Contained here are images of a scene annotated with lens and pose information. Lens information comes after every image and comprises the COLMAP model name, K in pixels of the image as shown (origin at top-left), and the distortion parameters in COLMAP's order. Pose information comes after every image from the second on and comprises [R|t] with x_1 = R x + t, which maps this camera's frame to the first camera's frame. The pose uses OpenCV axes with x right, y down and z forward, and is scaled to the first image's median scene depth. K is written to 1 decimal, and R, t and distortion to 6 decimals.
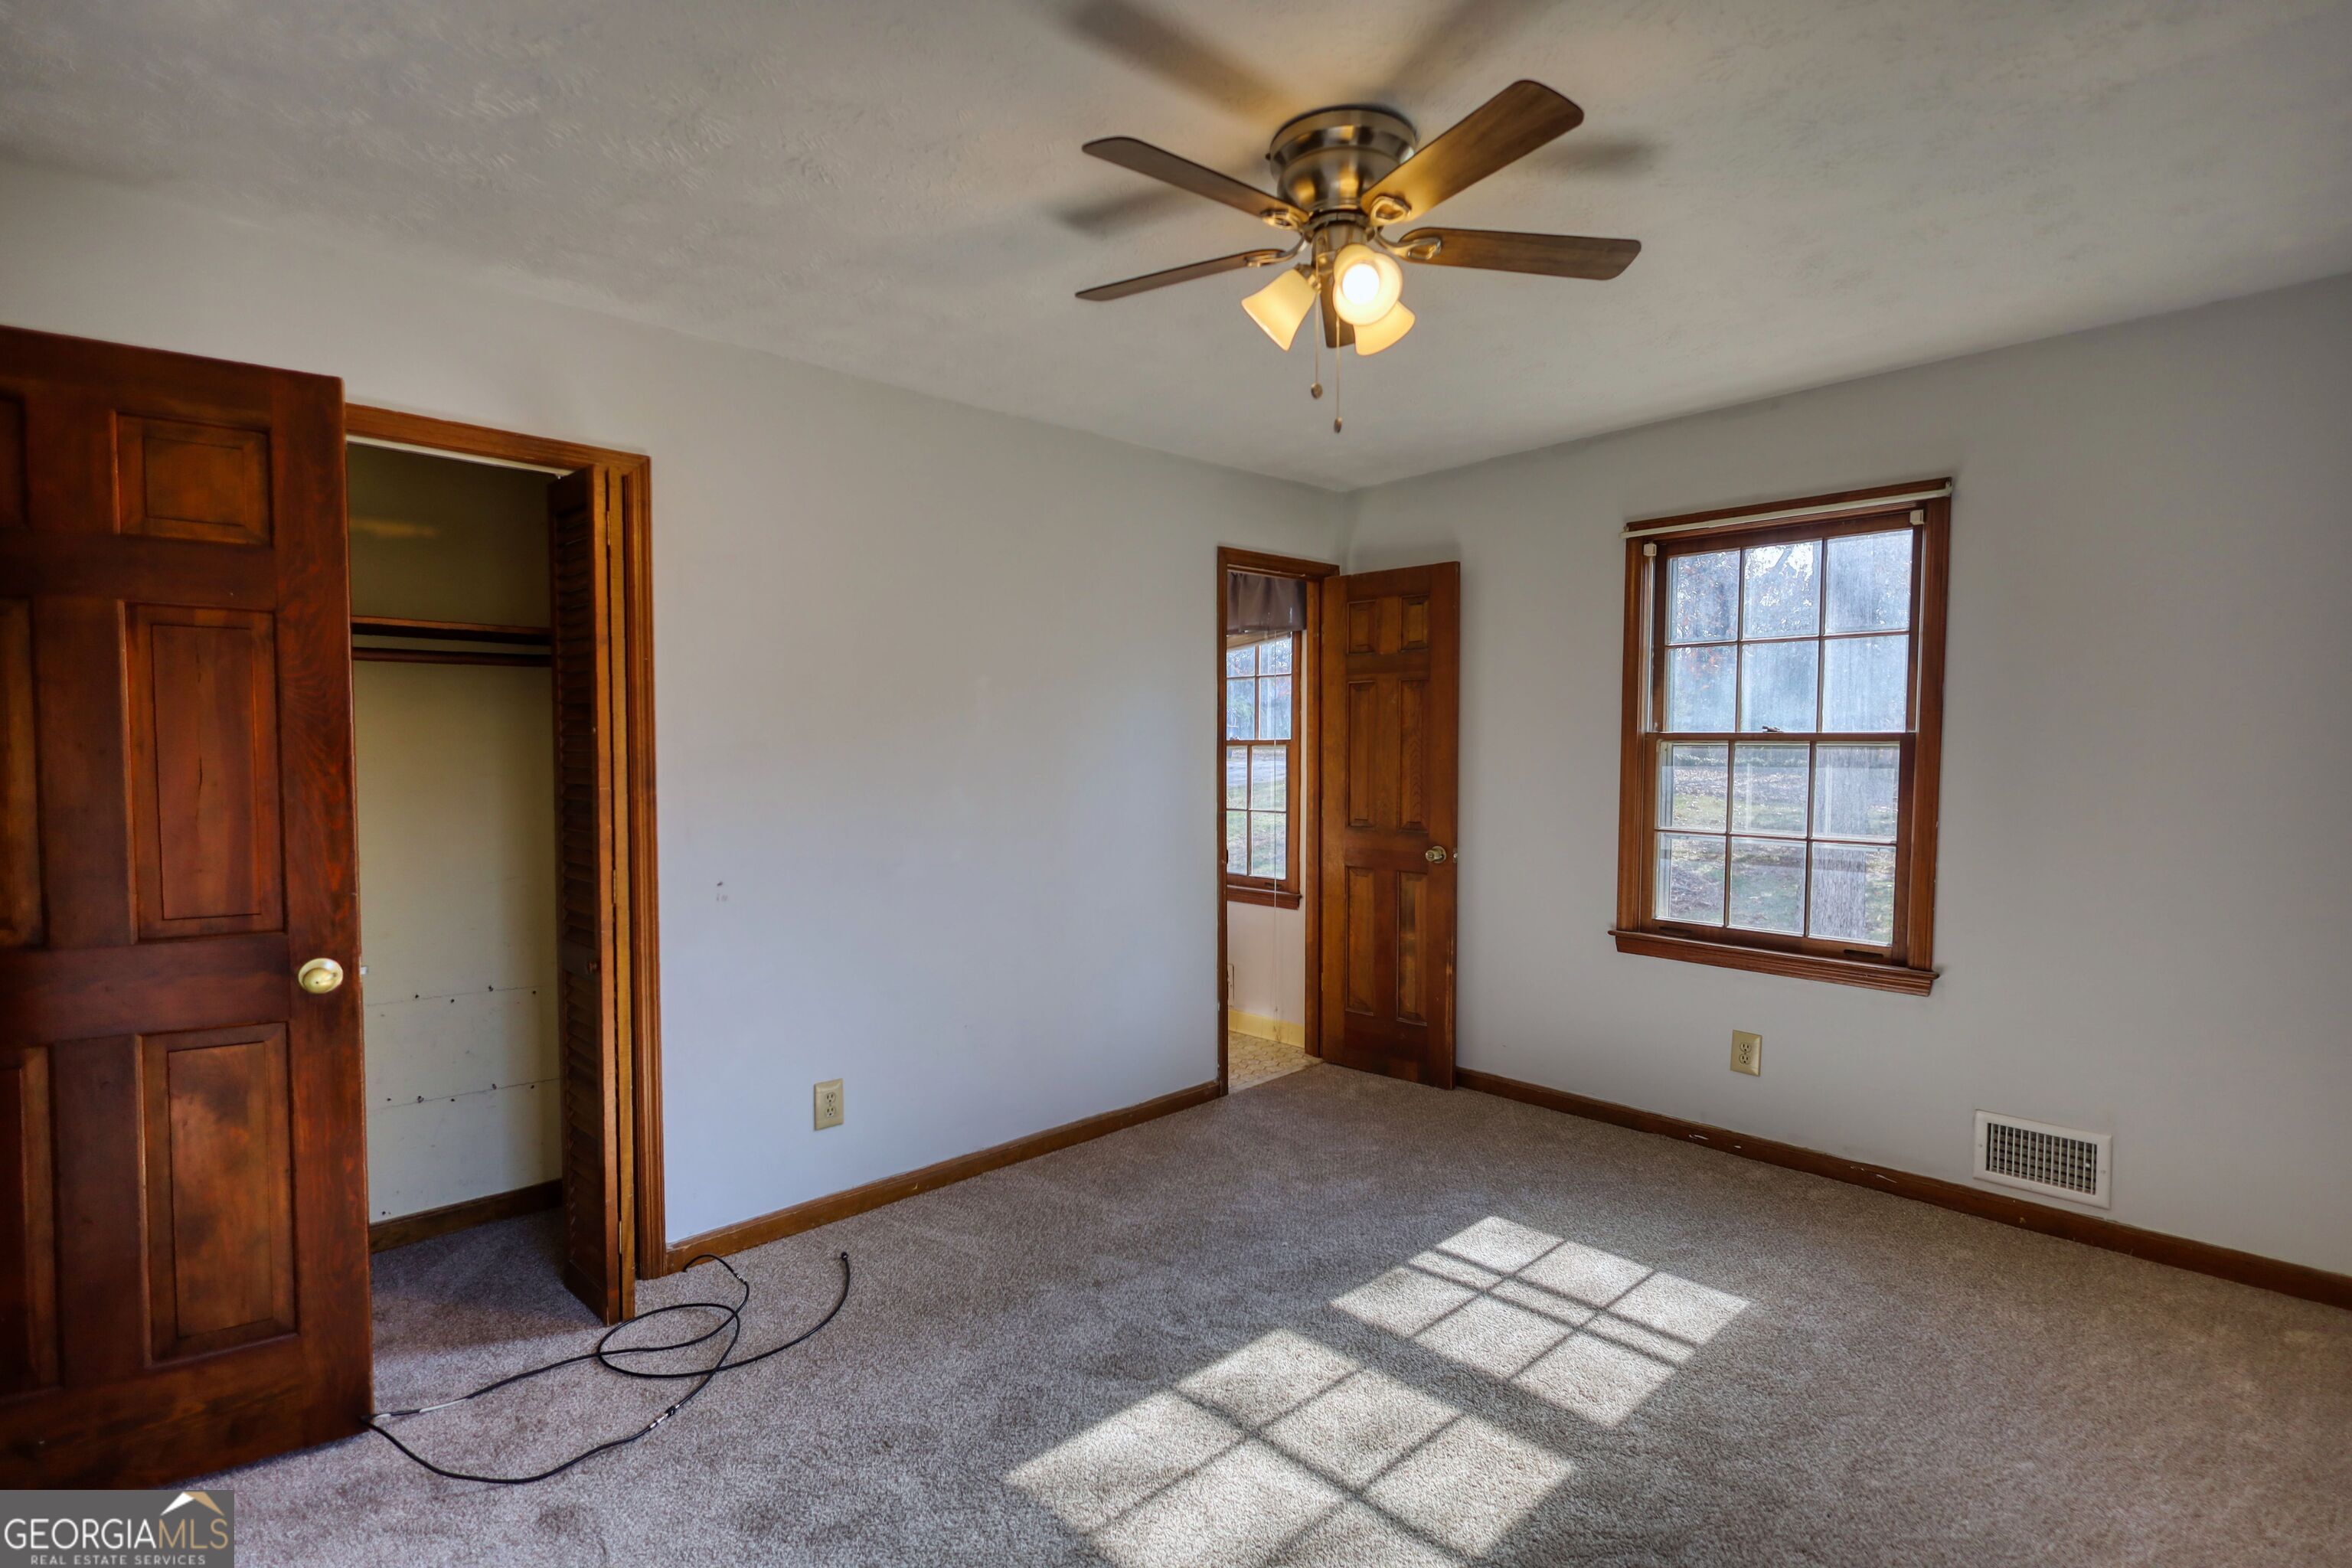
lens RADIAL K [[1095.9, 0, 1160.4], [0, 1095.9, 793.9], [0, 0, 1]] dist [-0.003401, 0.001328]
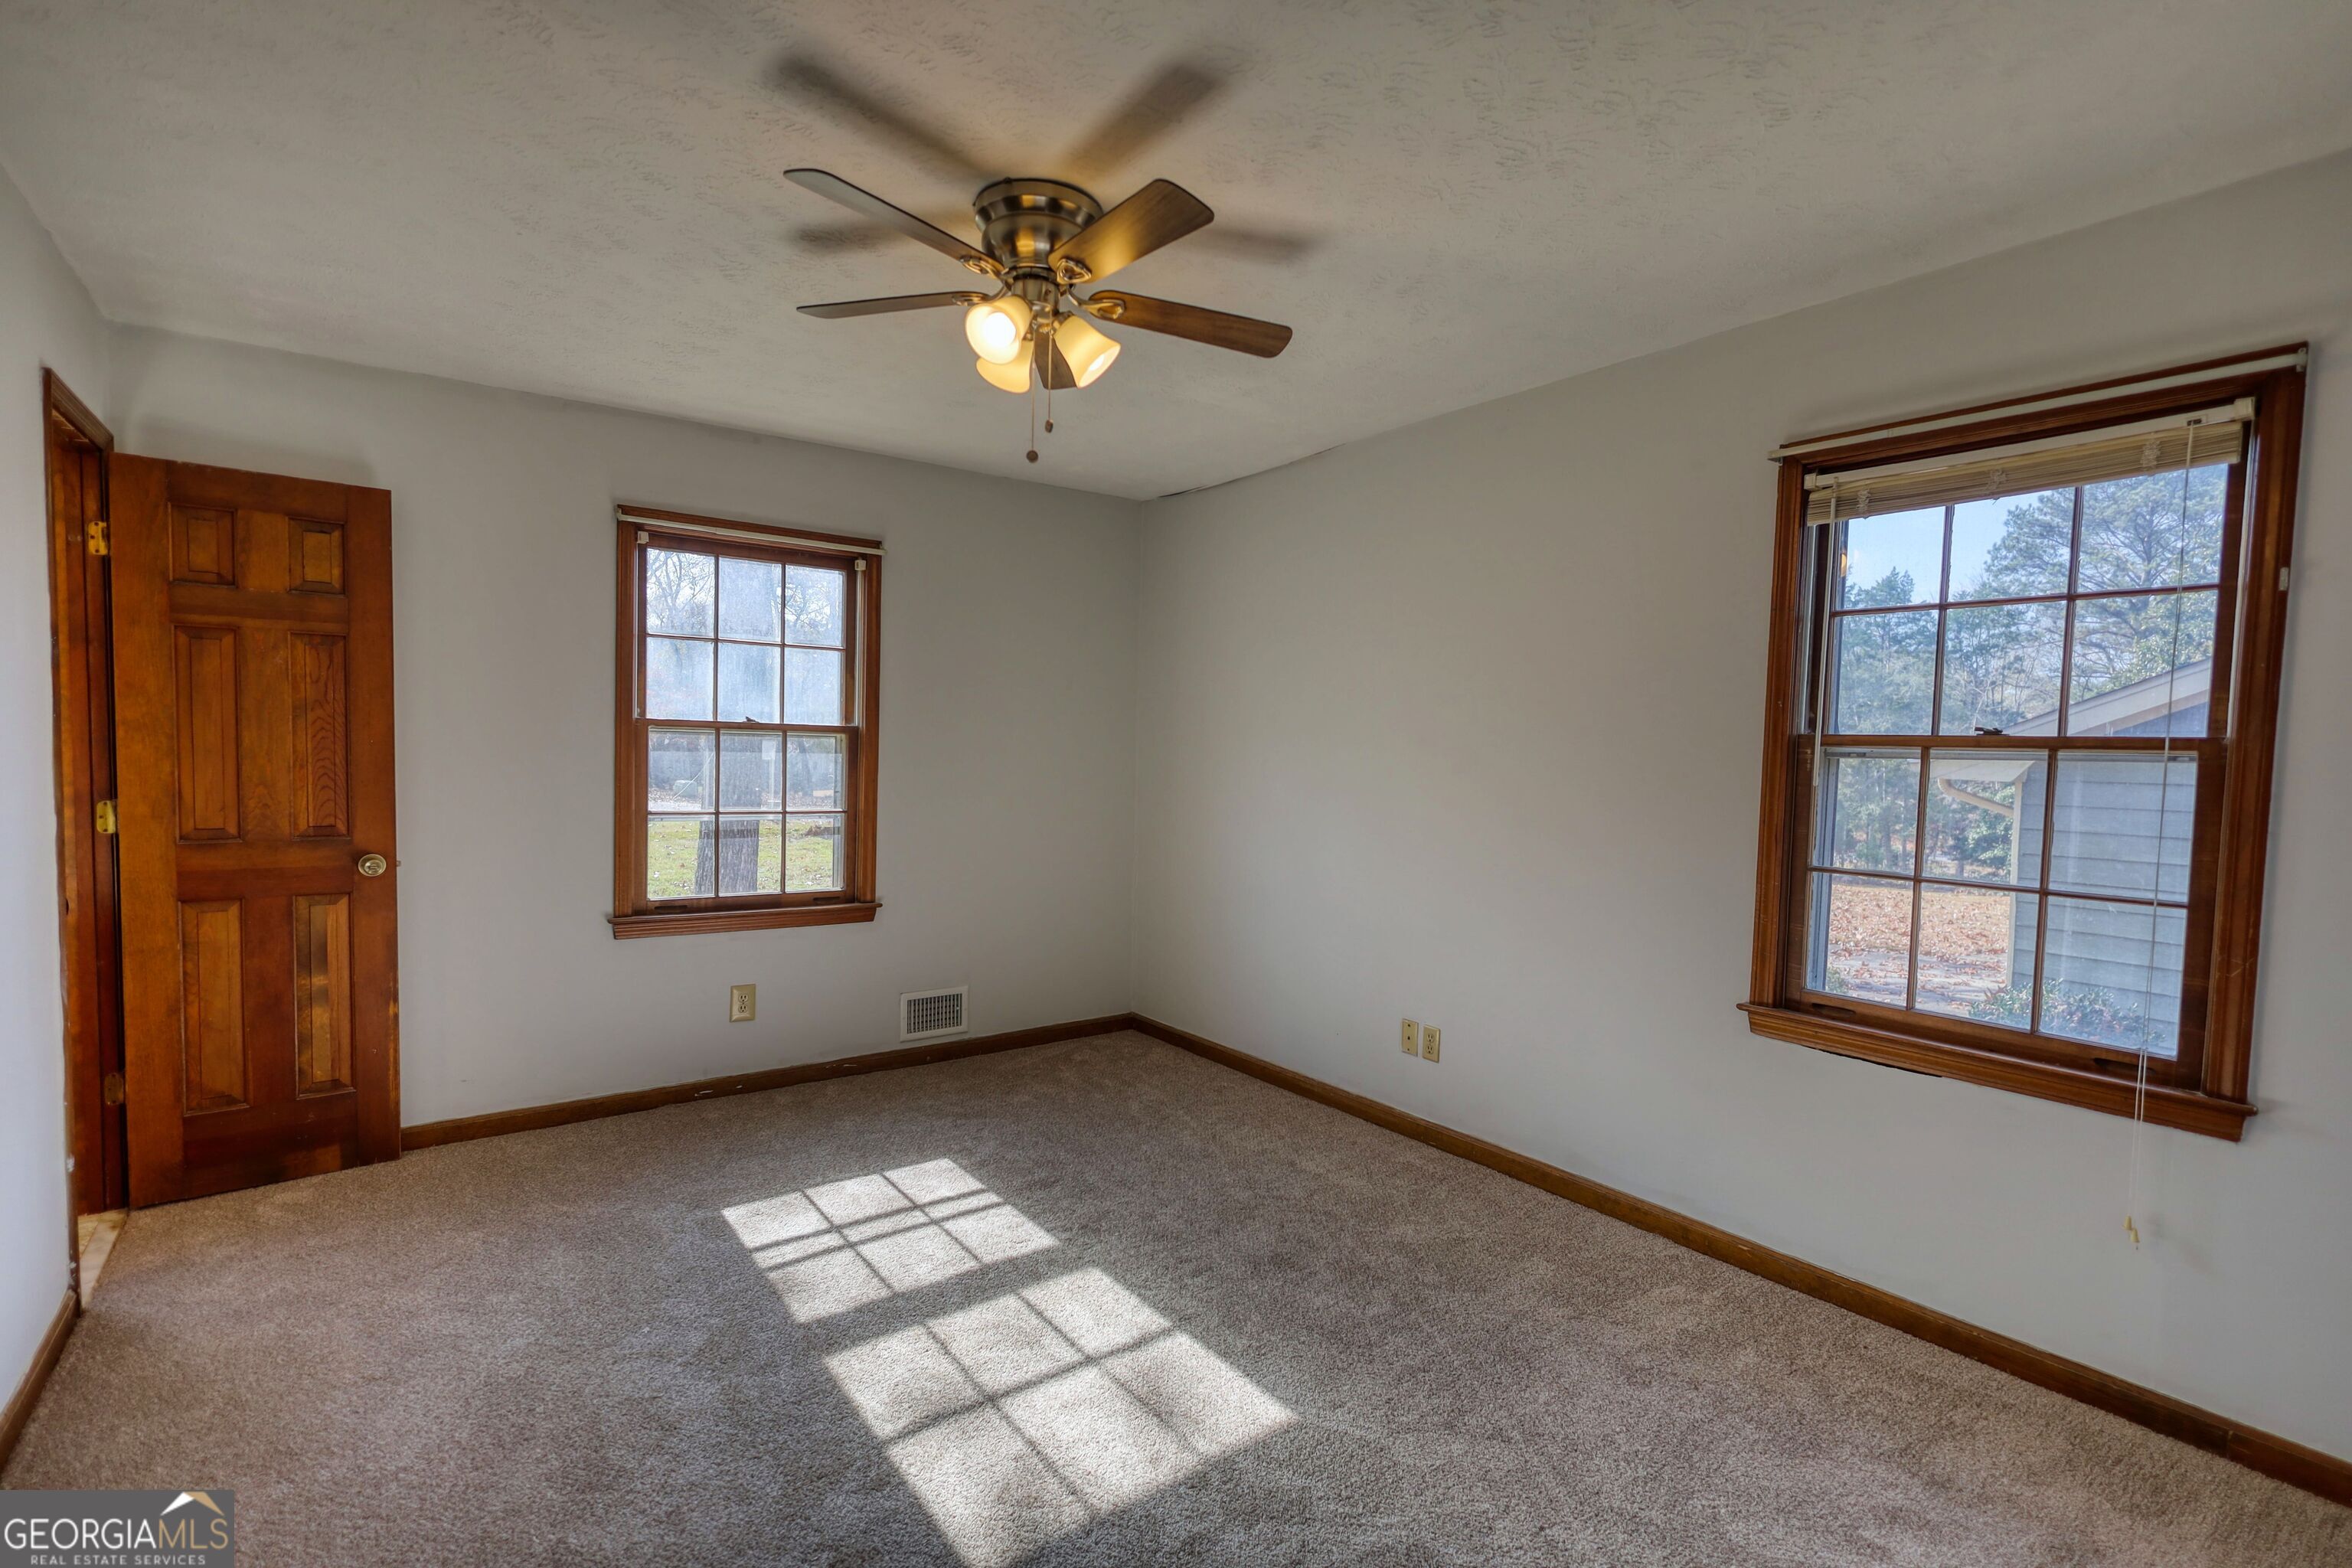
lens RADIAL K [[1095.9, 0, 1190.3], [0, 1095.9, 796.1], [0, 0, 1]] dist [-0.003401, 0.001328]
pose [[0.111734, -0.045427, 0.992699, -0.559404], [0.016715, 0.998899, 0.043829, -0.021918], [-0.993598, 0.011695, 0.112370, 0.421732]]
